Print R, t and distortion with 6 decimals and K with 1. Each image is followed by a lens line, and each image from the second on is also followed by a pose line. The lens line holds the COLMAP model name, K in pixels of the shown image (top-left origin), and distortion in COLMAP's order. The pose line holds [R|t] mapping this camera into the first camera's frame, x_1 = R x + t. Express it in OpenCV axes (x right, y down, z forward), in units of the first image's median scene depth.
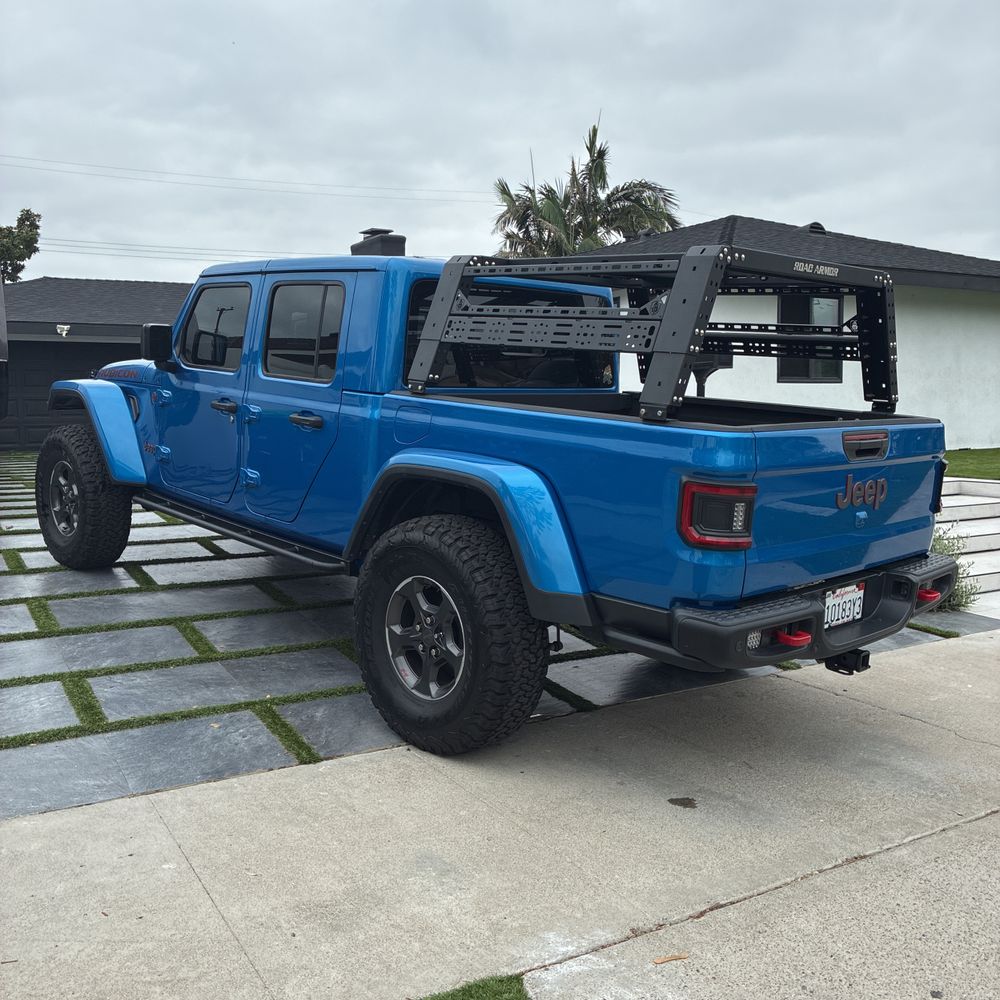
lens RADIAL K [[1023.8, 0, 495.0], [0, 1023.8, 507.7], [0, 0, 1]] dist [0.016603, 0.013869]
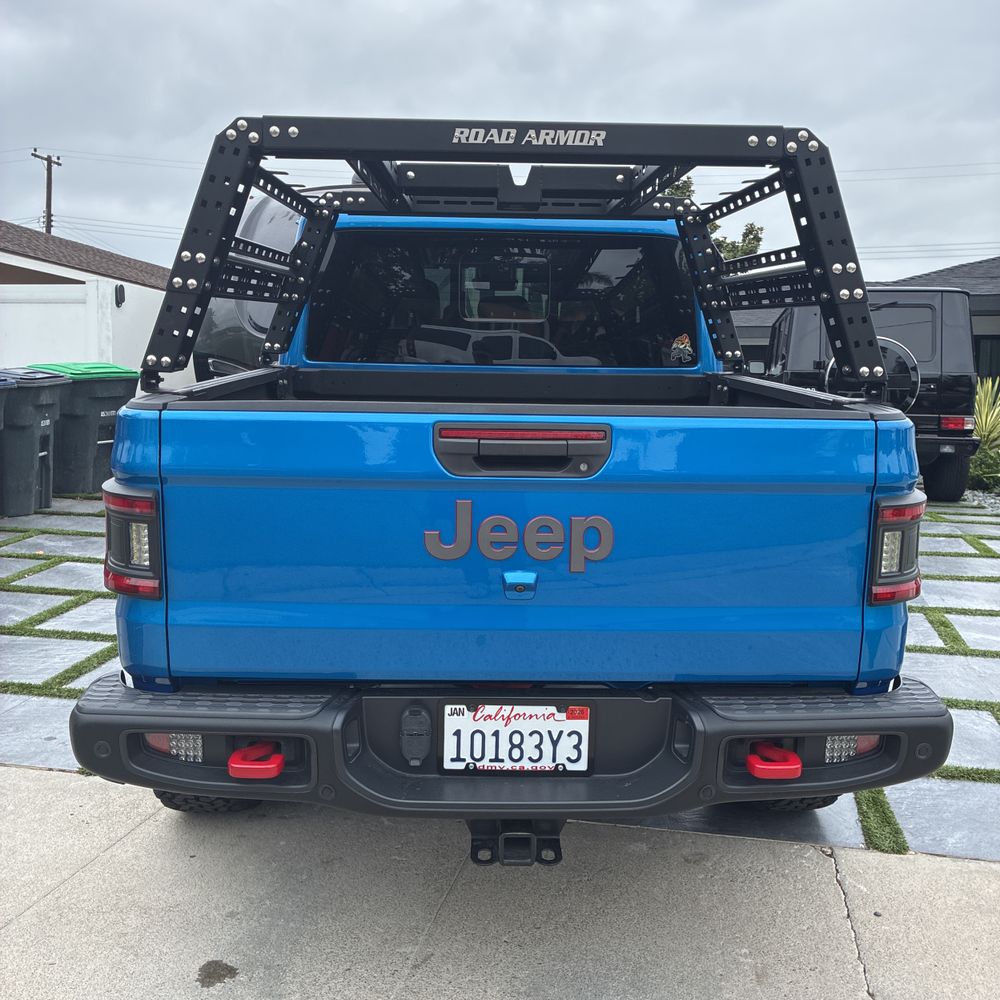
lens RADIAL K [[1020.7, 0, 478.3], [0, 1020.7, 495.9], [0, 0, 1]] dist [0.023221, -0.001849]
pose [[0.740574, 0.078540, -0.667369, 0.684246], [-0.091451, 0.995686, 0.015697, -0.041890], [0.665722, 0.049407, 0.744562, 0.569689]]
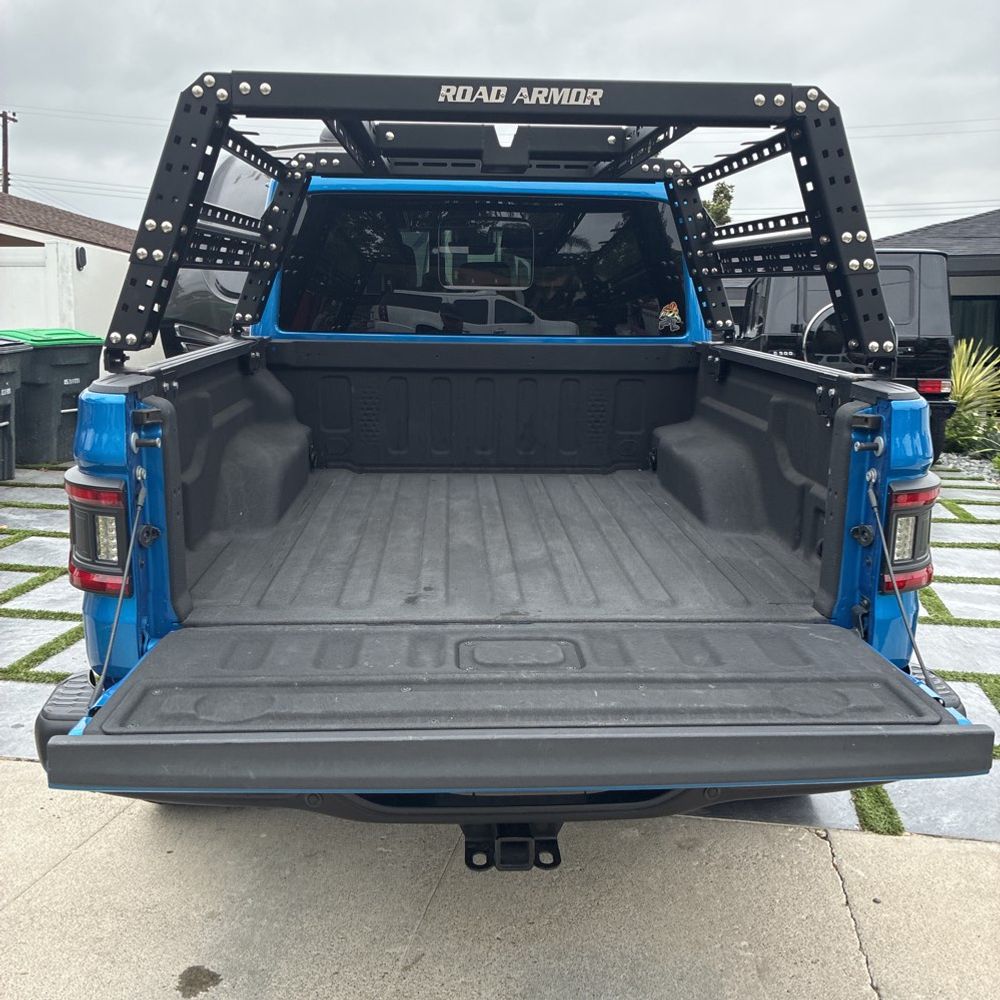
lens RADIAL K [[1020.7, 0, 478.3], [0, 1020.7, 495.9], [0, 0, 1]] dist [0.023221, -0.001849]
pose [[0.760166, 0.096499, -0.642523, 0.653403], [-0.083811, 0.995211, 0.050311, -0.052882], [0.644301, 0.015606, 0.764613, 0.586531]]
